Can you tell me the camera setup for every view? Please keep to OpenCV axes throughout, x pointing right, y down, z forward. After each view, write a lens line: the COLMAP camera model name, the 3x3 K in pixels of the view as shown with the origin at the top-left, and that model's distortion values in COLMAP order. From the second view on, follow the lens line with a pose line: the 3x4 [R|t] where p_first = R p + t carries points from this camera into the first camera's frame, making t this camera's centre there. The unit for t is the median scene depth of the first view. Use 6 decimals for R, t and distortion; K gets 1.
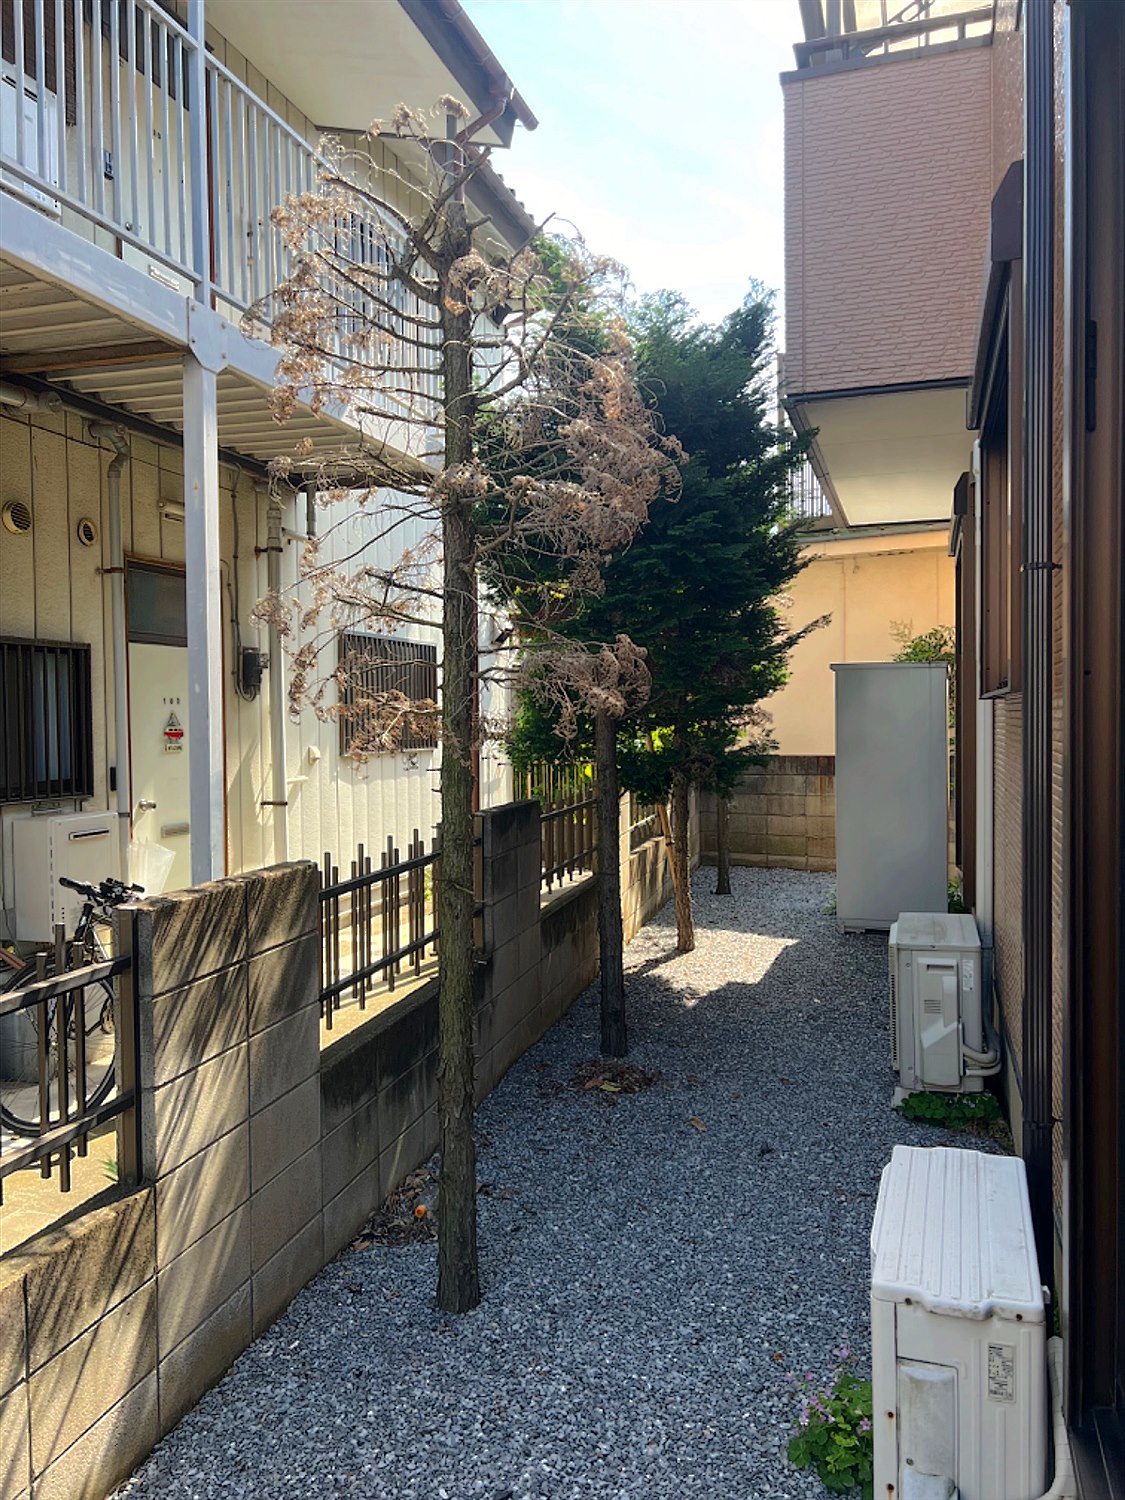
lens RADIAL K [[1102.8, 0, 562.5], [0, 1102.8, 750.0], [0, 0, 1]] dist [0.068238, -0.086154]
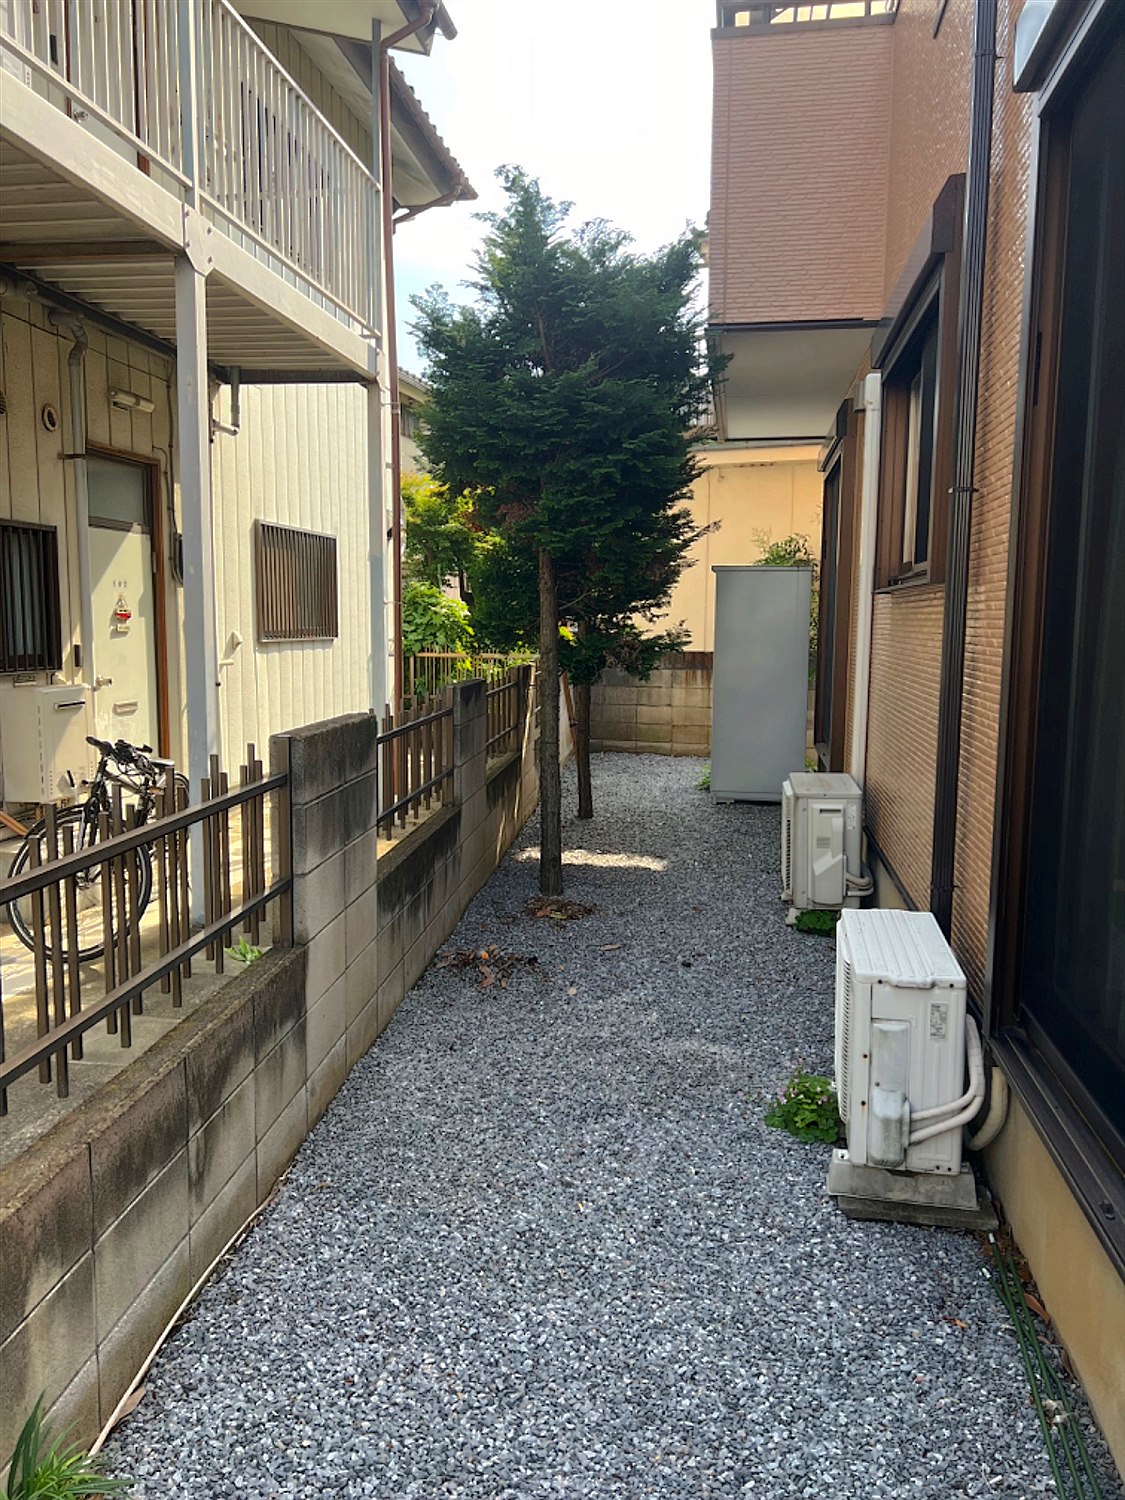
lens RADIAL K [[1186.2, 0, 485.5], [0, 1186.2, 767.1], [0, 0, 1]] dist [0.074574, -0.107357]
pose [[0.989805, 0.002592, 0.142402, -0.204381], [-0.015151, 0.996078, 0.087178, 0.030723], [-0.141618, -0.088447, 0.985962, -0.226720]]
